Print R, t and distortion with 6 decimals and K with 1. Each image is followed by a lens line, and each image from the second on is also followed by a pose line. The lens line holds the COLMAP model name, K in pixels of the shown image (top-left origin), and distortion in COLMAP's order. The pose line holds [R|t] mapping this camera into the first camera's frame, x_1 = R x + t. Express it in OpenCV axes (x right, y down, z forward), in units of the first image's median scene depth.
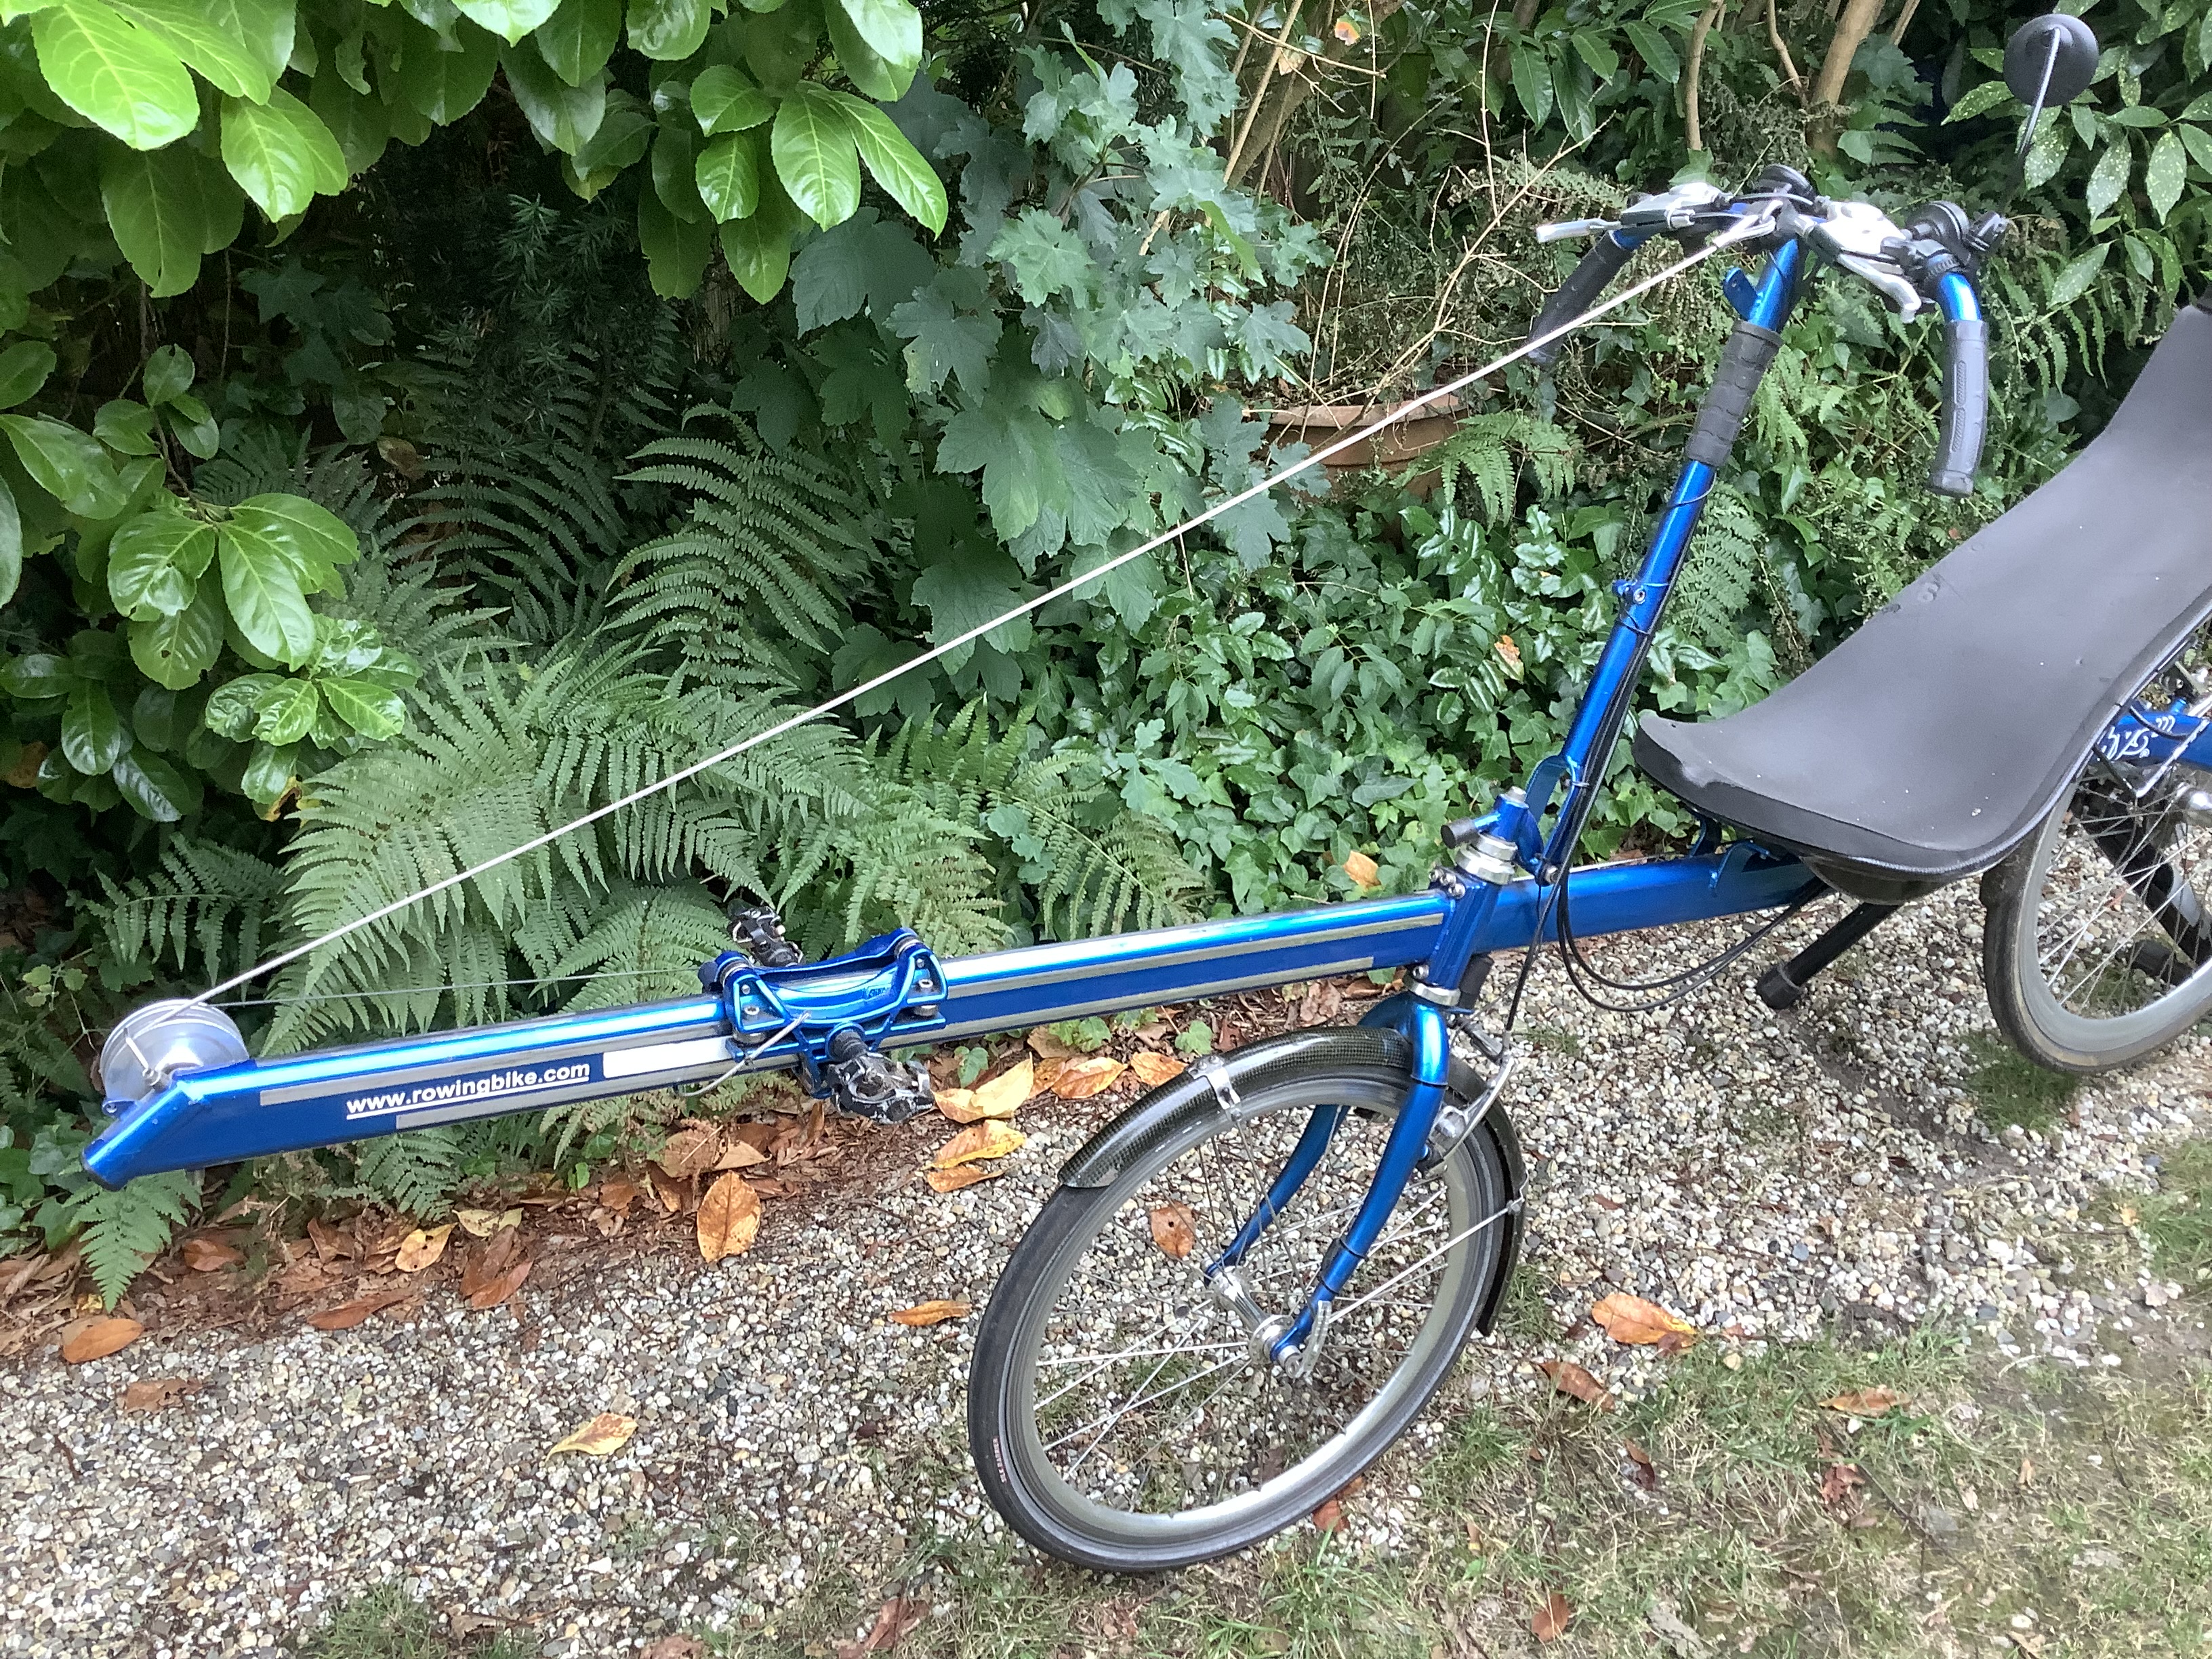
lens RADIAL K [[1986.5, 0, 1112.7], [0, 1986.5, 828.1], [0, 0, 1]] dist [0.086234, -0.157303]
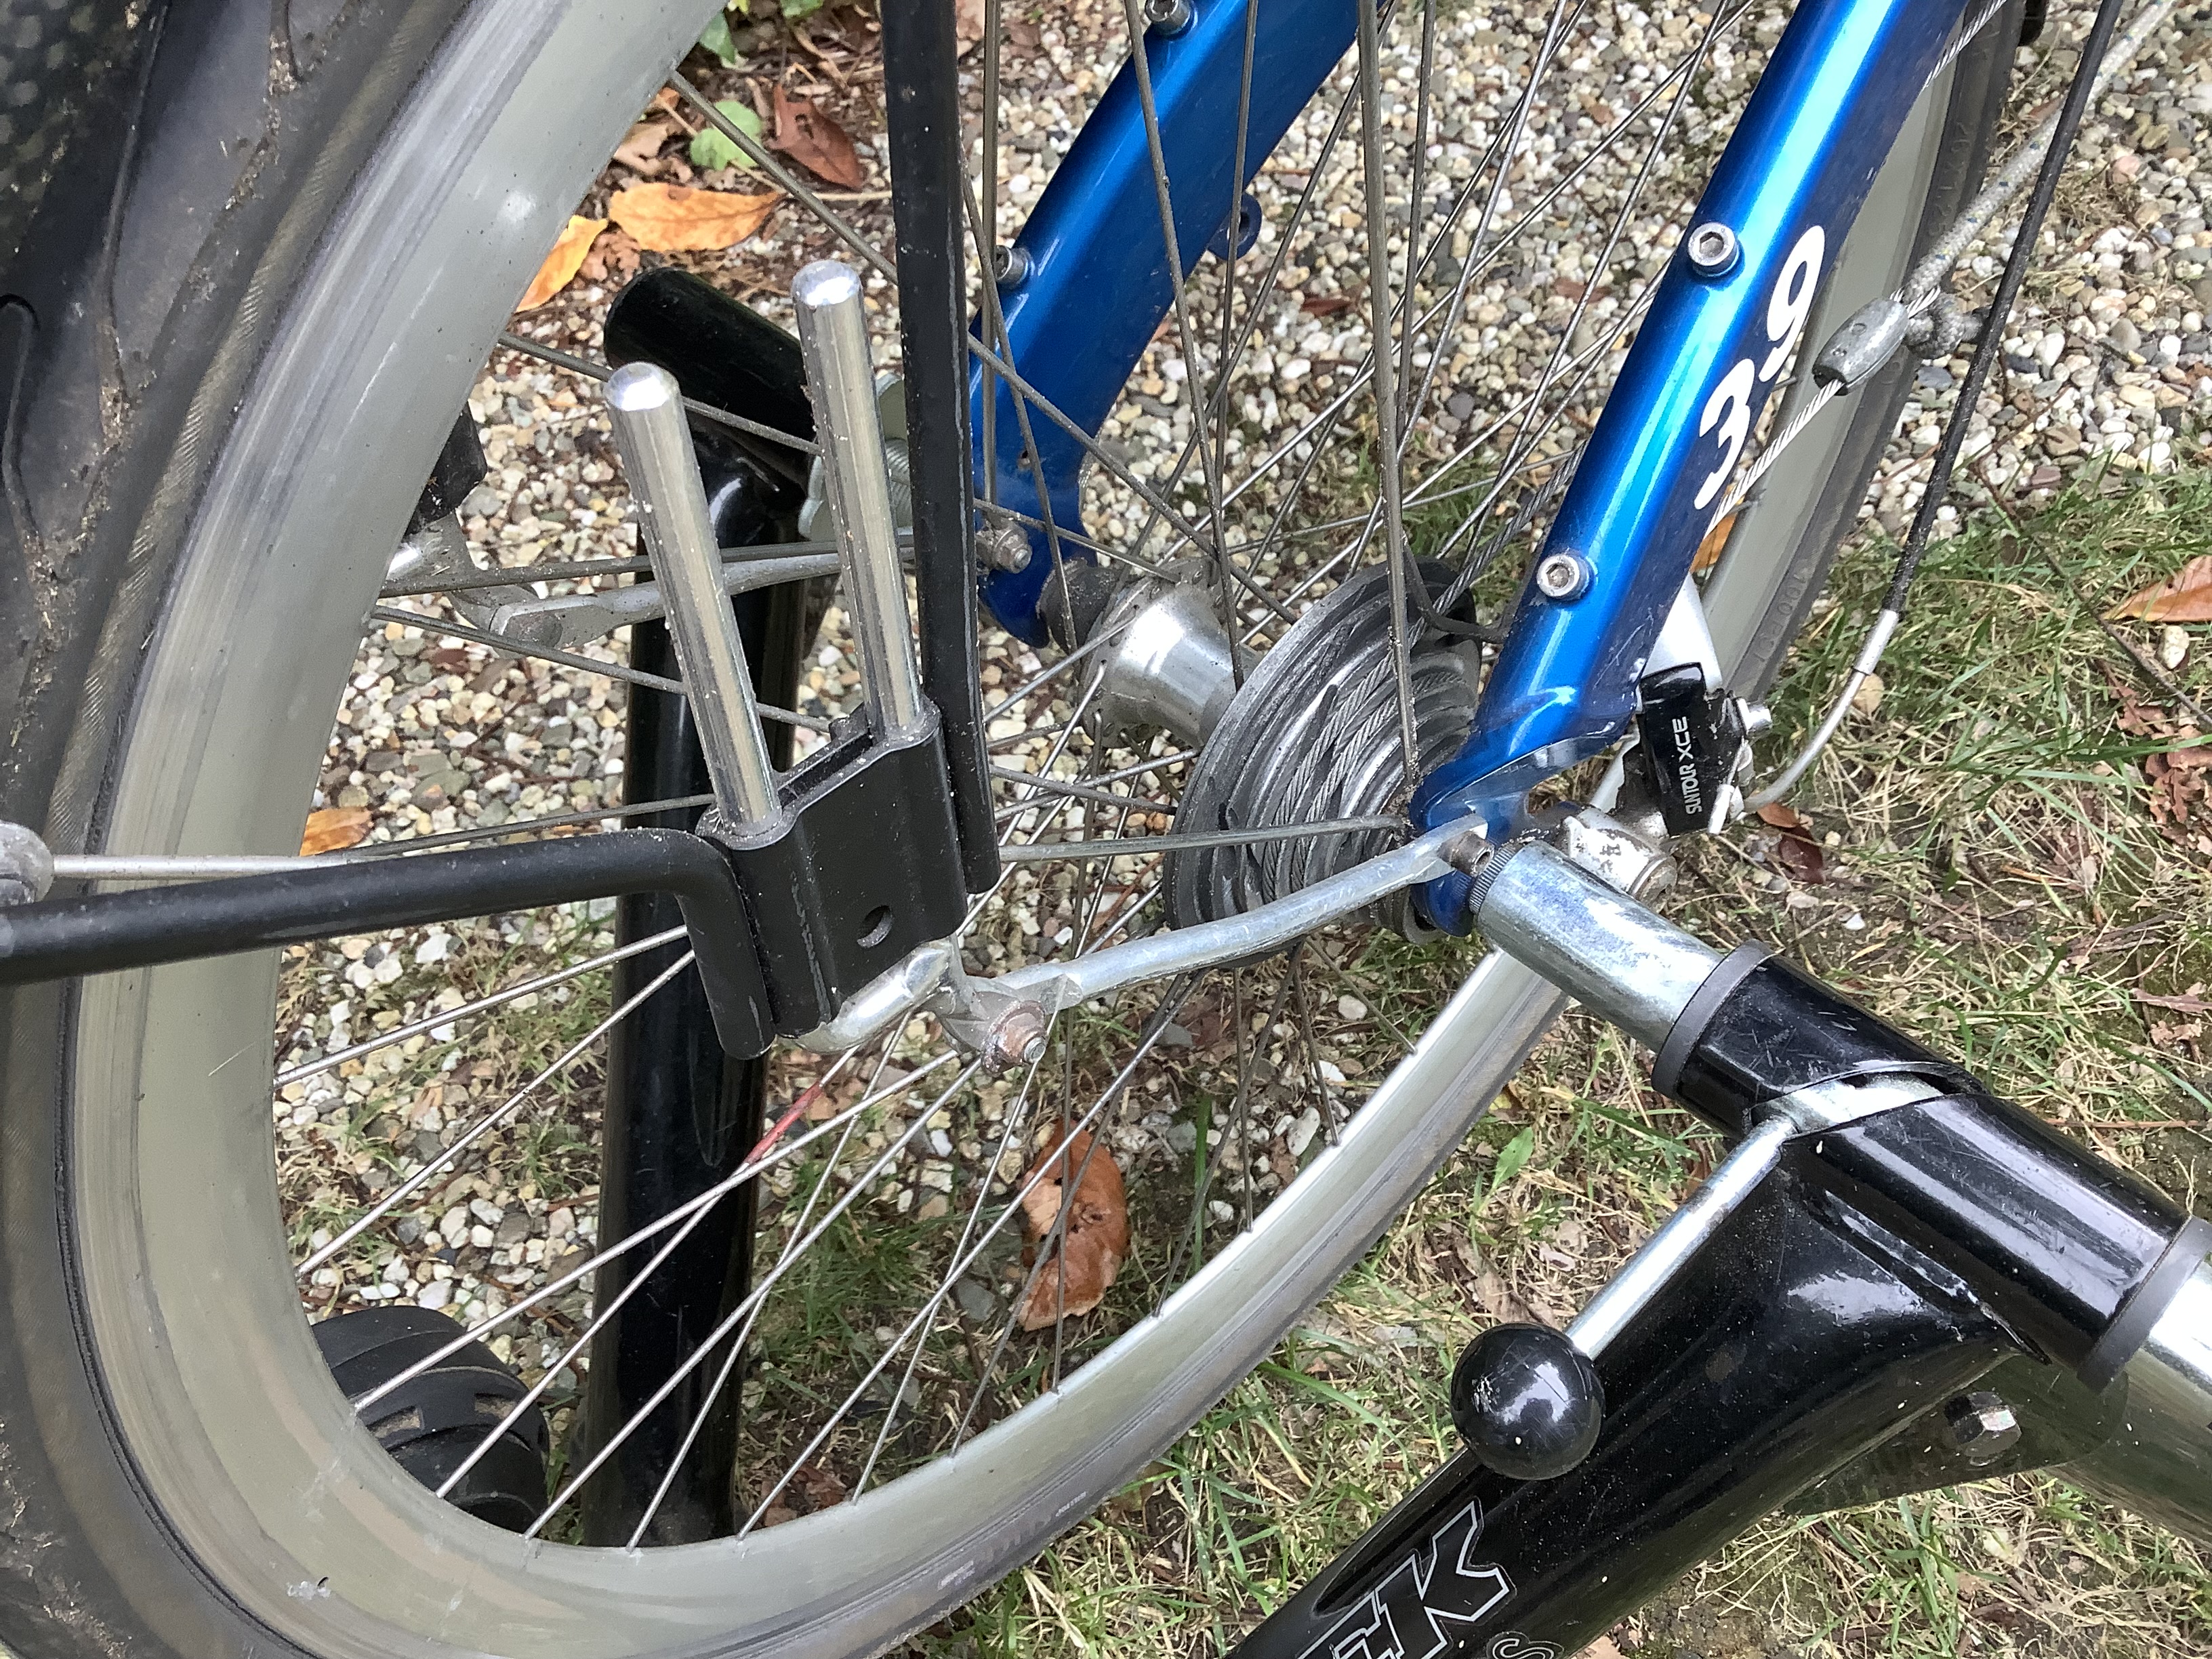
lens RADIAL K [[1986.5, 0, 1086.7], [0, 1986.5, 827.0], [0, 0, 1]] dist [0.086234, -0.157303]
pose [[0.967095, -0.242906, 0.075664, 0.056673], [0.187893, 0.882420, 0.431312, 0.067015], [-0.171535, -0.402903, 0.899024, 0.529989]]
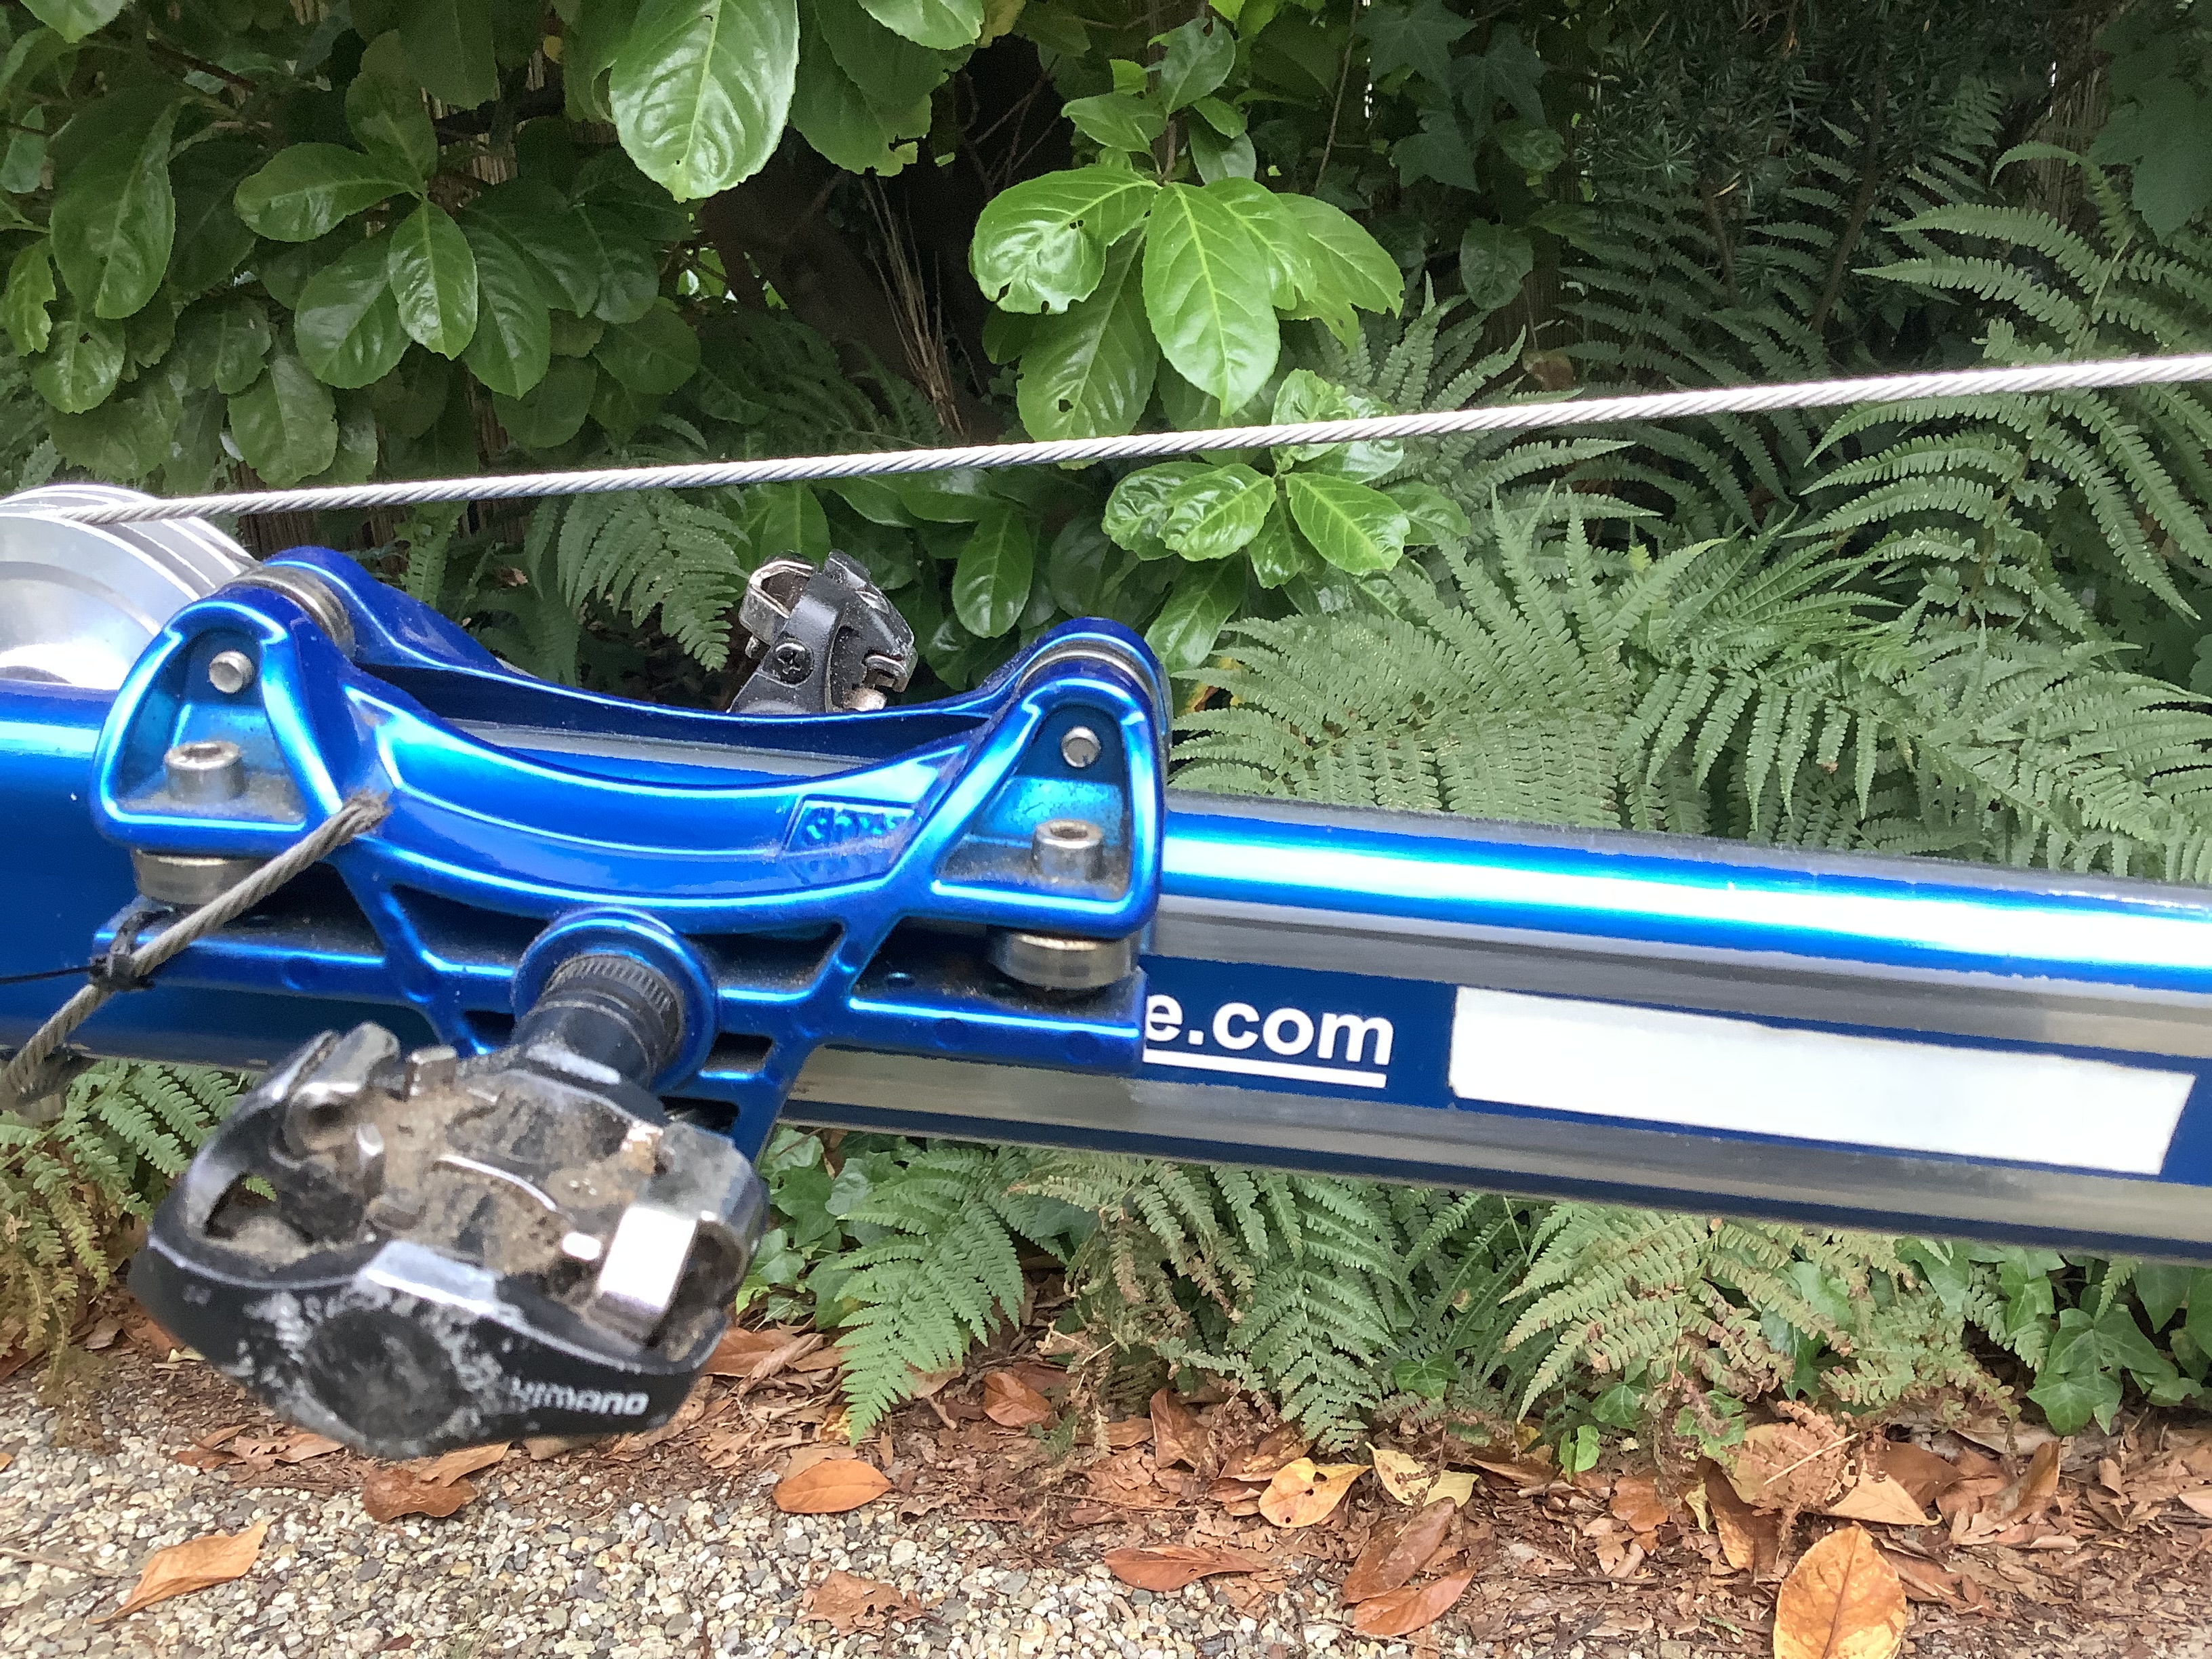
lens RADIAL K [[1986.5, 0, 1126.0], [0, 1986.5, 827.1], [0, 0, 1]] dist [0.086234, -0.157303]
pose [[0.832225, 0.124290, -0.540328, -0.096194], [-0.189844, 0.979520, -0.067086, 0.068885], [0.520924, 0.158409, 0.838776, 0.458592]]
